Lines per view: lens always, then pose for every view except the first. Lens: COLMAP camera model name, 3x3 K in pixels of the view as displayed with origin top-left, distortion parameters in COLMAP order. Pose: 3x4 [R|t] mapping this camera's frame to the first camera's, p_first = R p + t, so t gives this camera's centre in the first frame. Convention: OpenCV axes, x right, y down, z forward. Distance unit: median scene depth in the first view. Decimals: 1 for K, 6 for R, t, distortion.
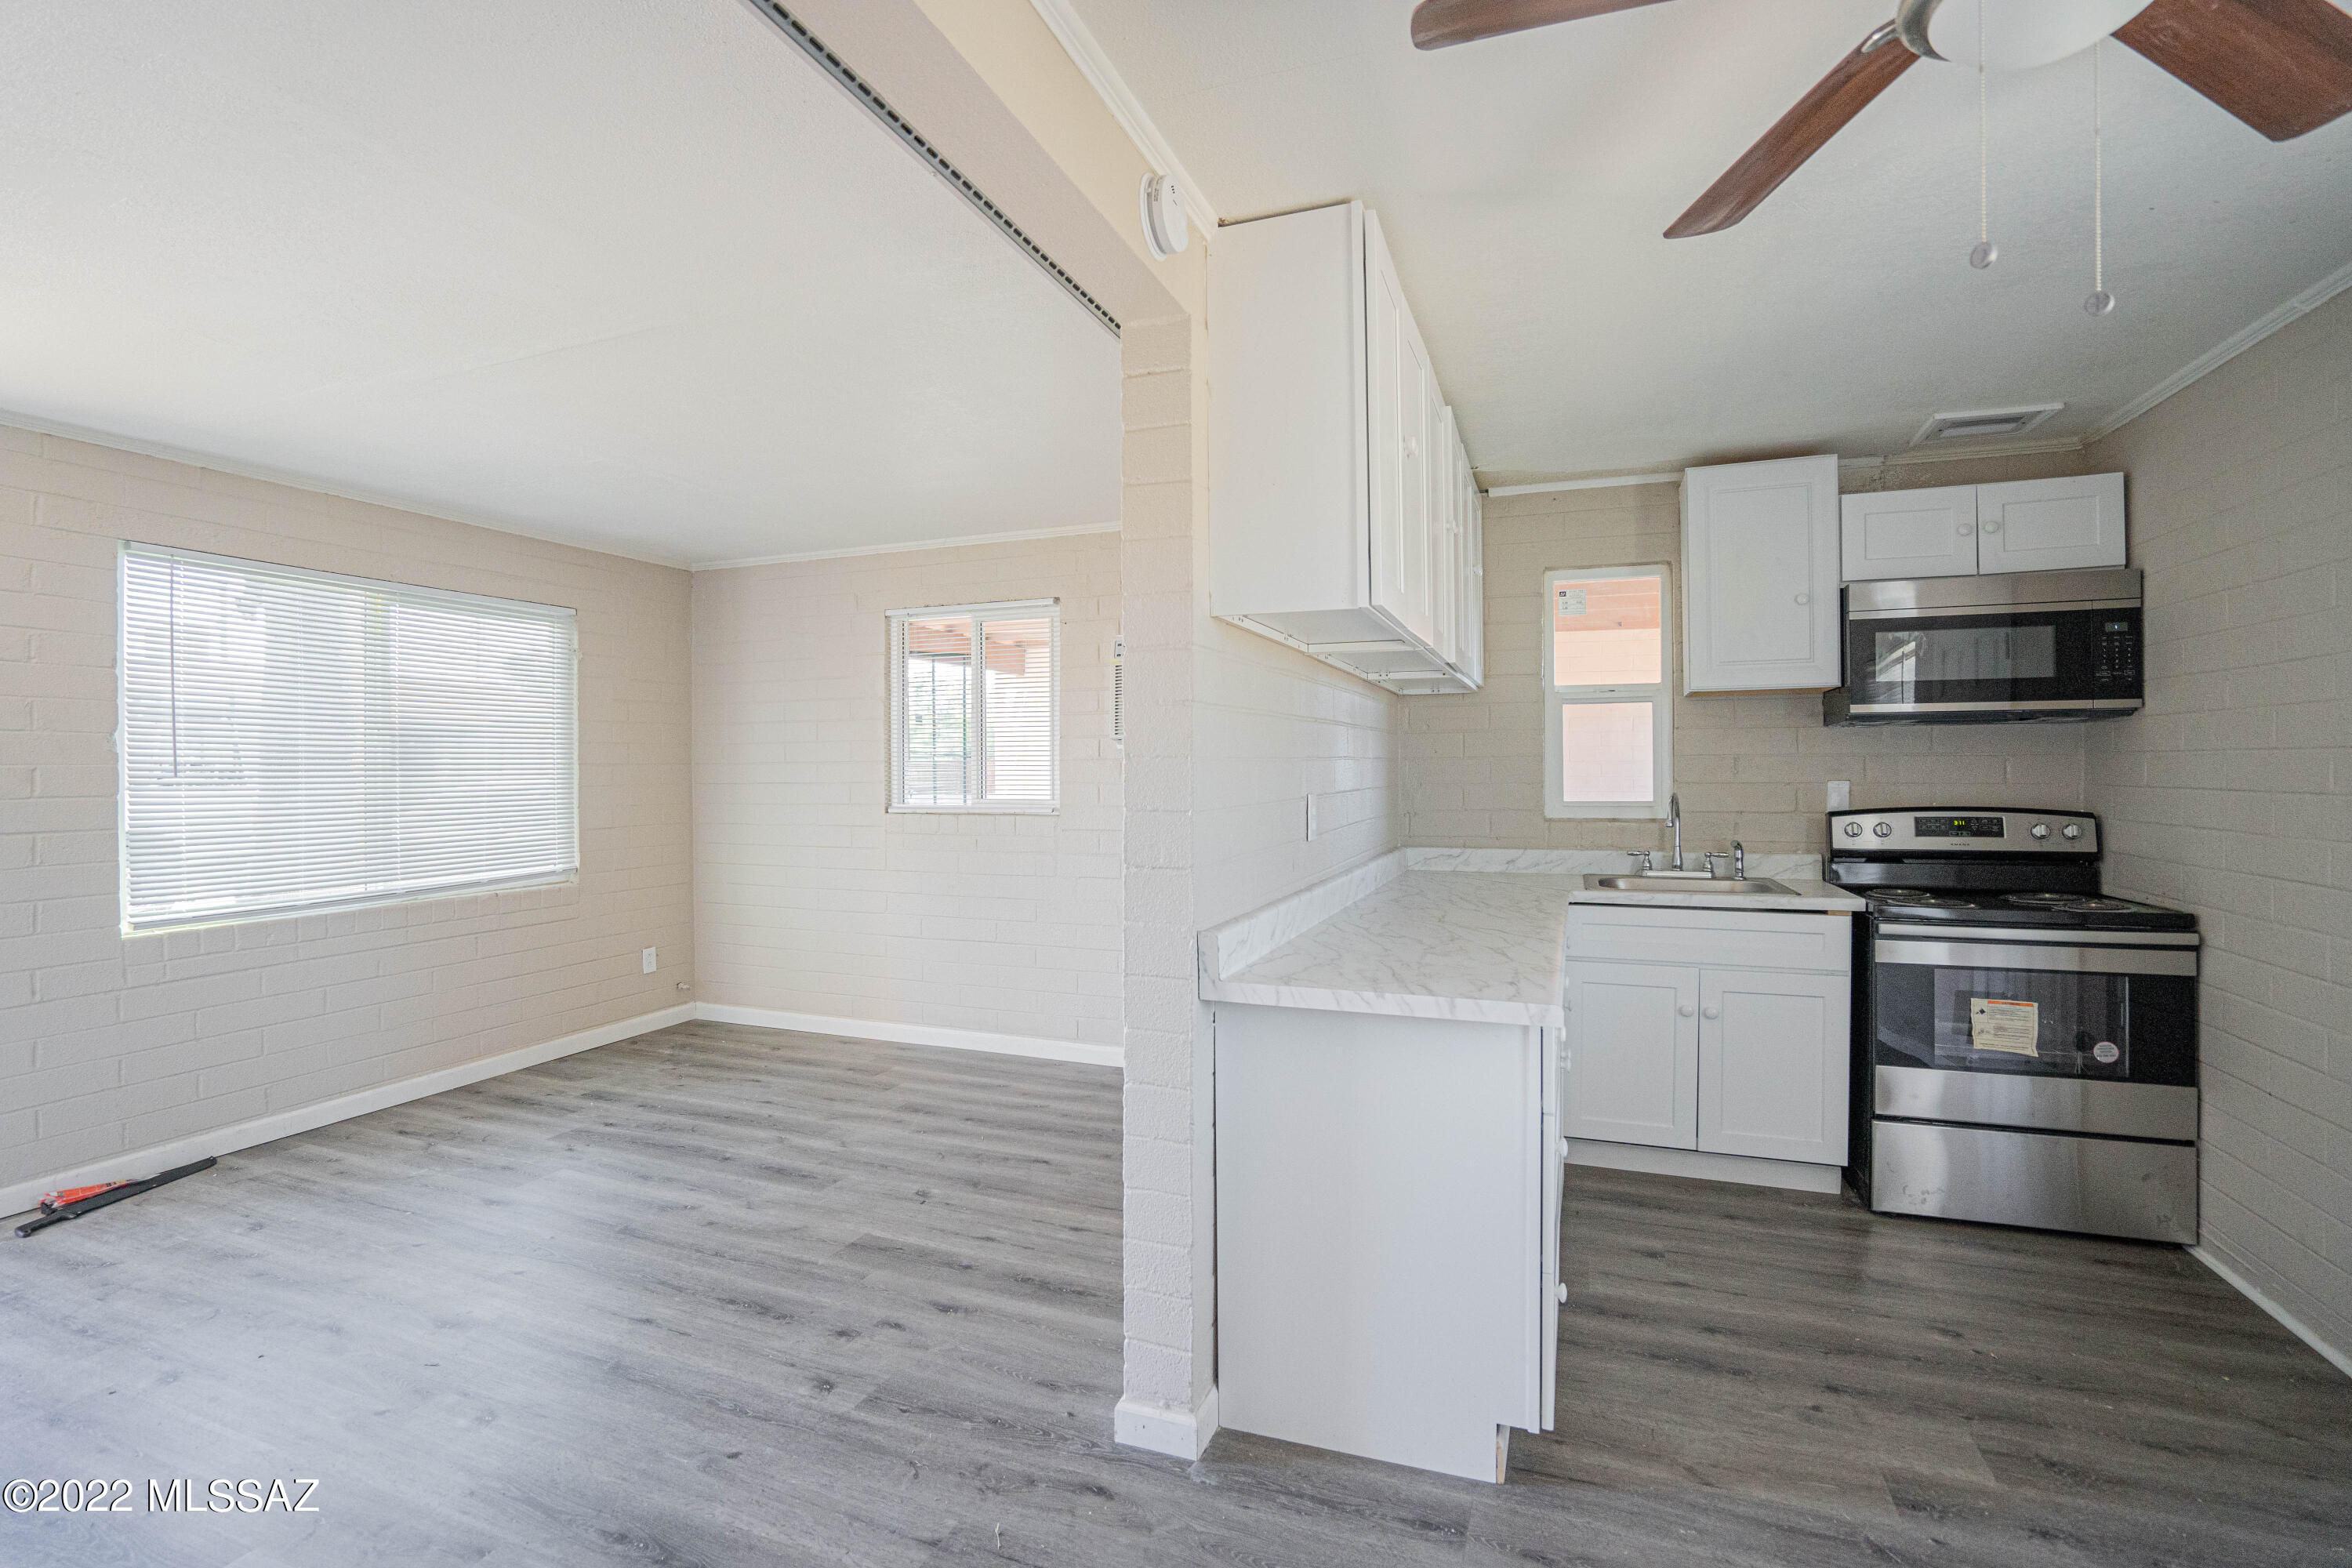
lens RADIAL K [[1086.7, 0, 1150.1], [0, 1086.7, 774.5], [0, 0, 1]] dist [-0.063086, 0.026871]
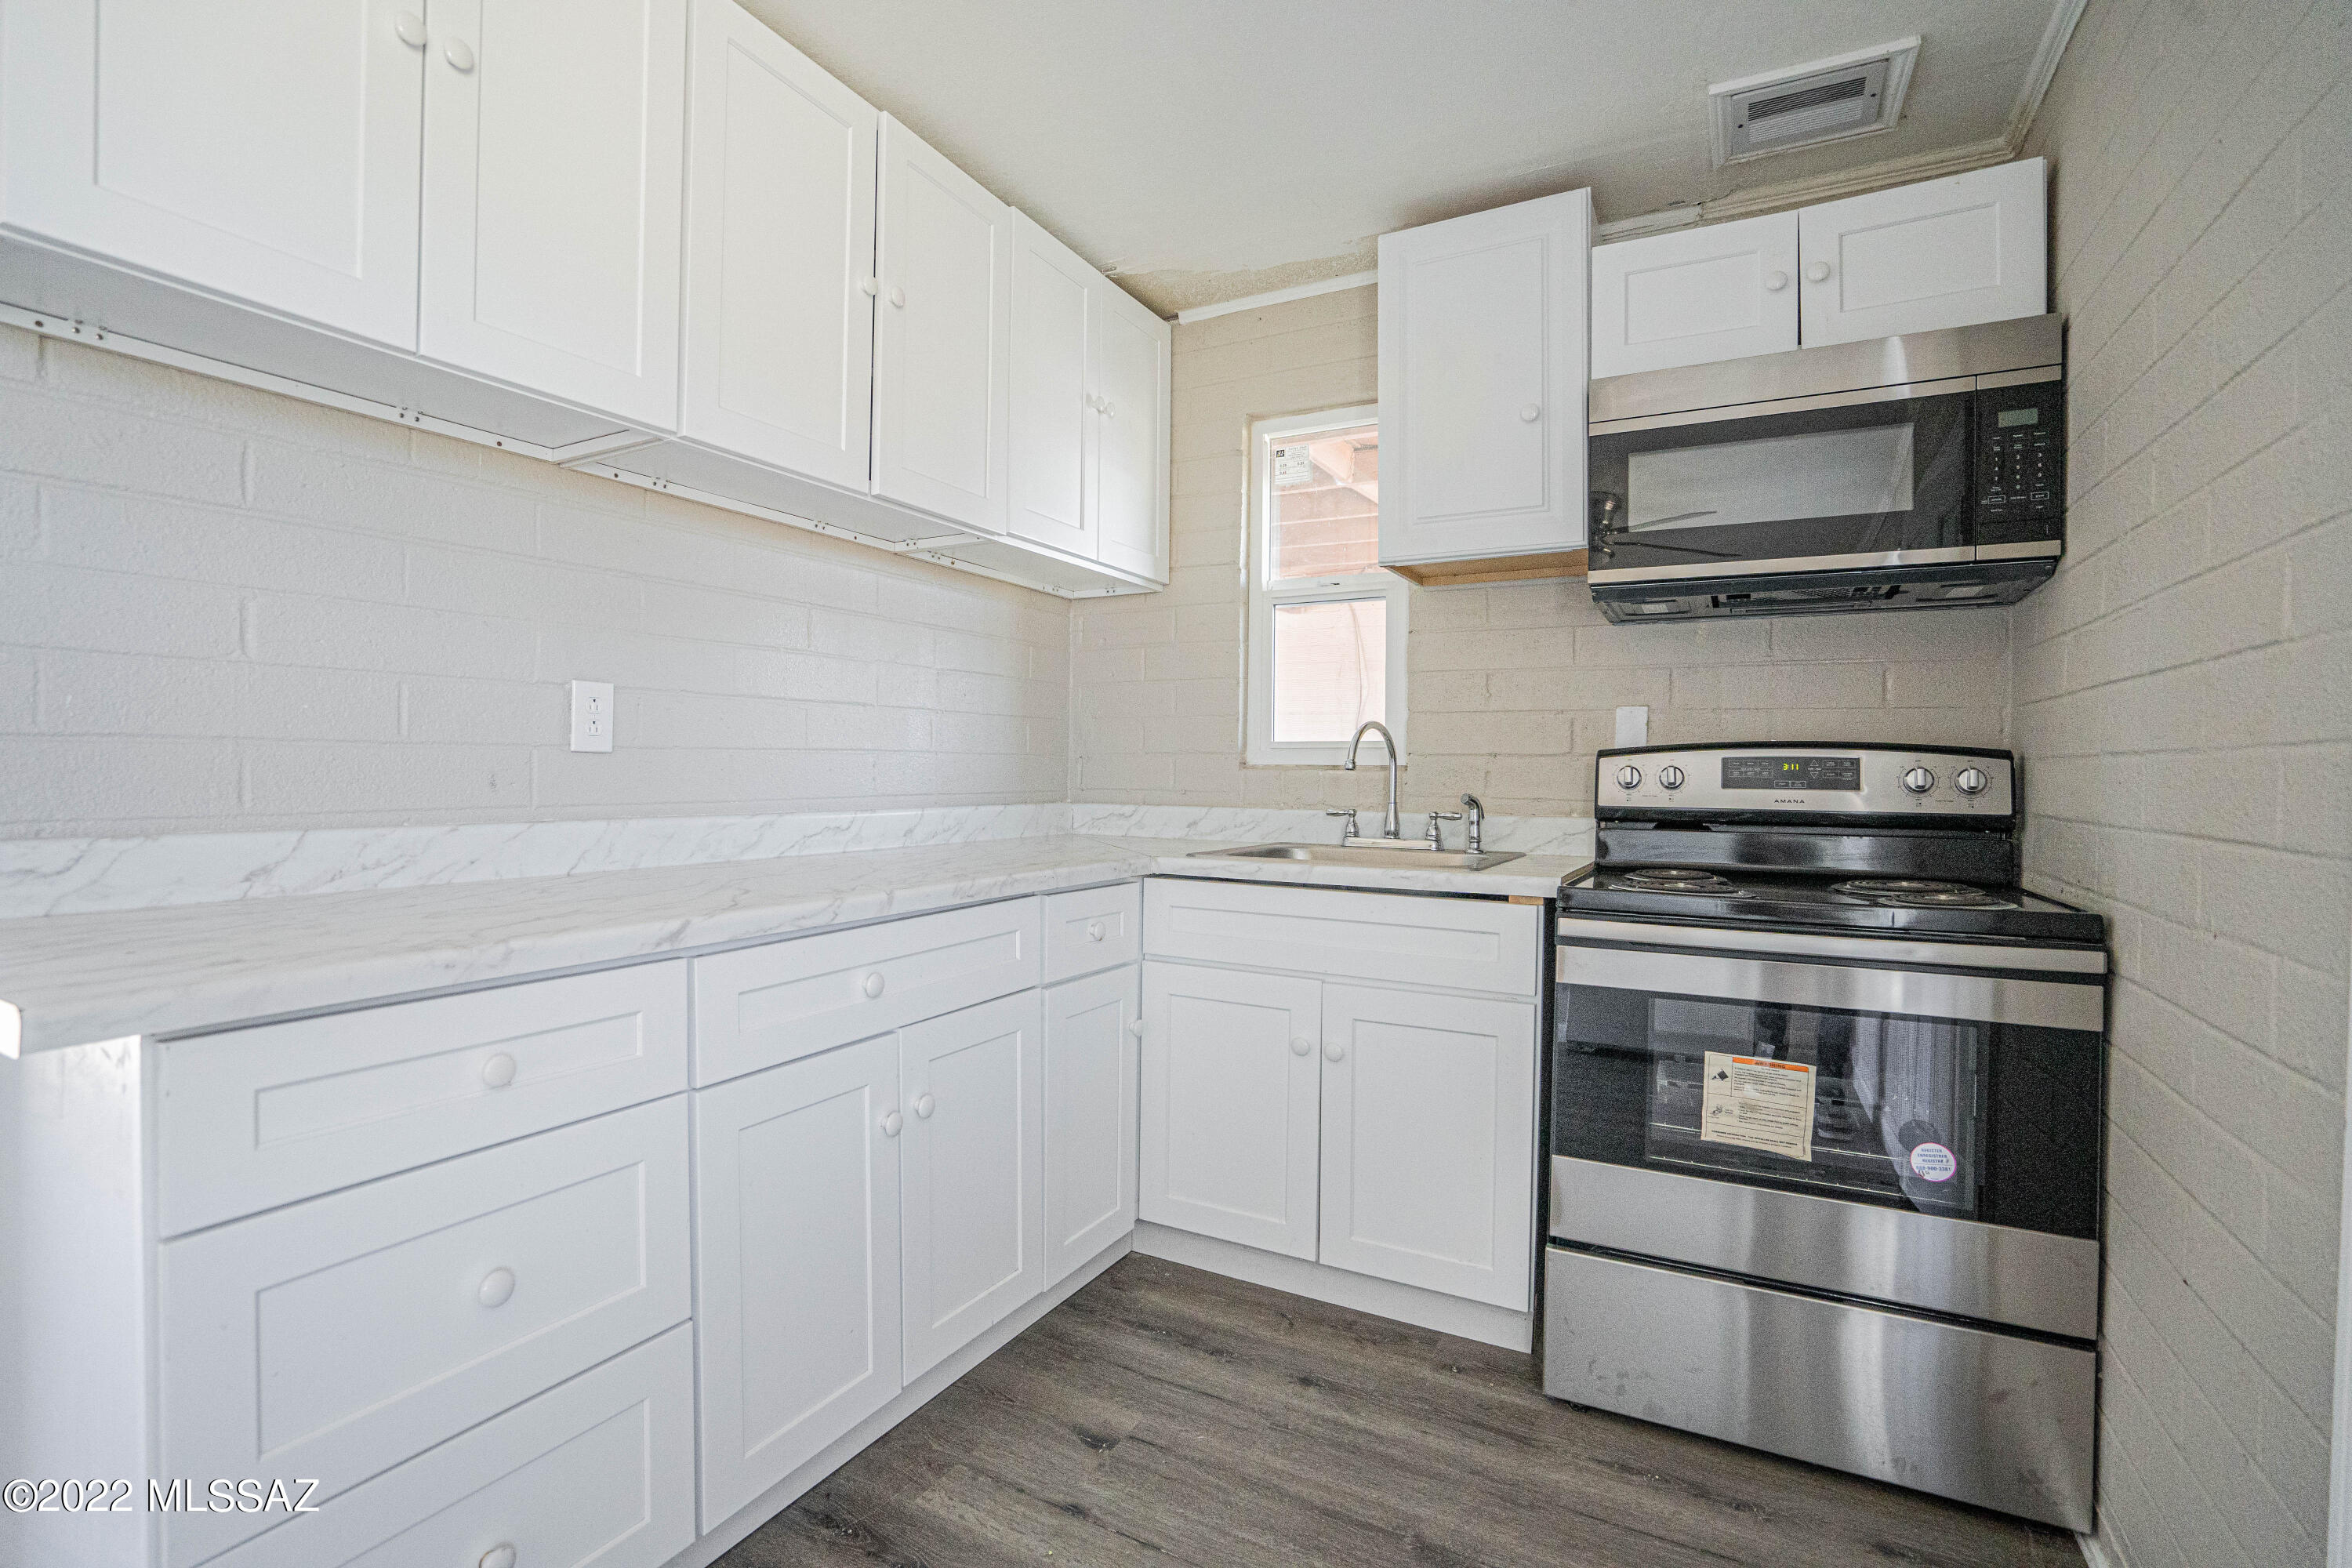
lens RADIAL K [[1086.7, 0, 1150.1], [0, 1086.7, 774.5], [0, 0, 1]] dist [-0.063086, 0.026871]
pose [[0.991092, 0.018374, -0.131904, 0.492000], [-0.018487, 0.999829, 0.000370, 0.059118], [0.131888, 0.002072, 0.991262, 0.341001]]
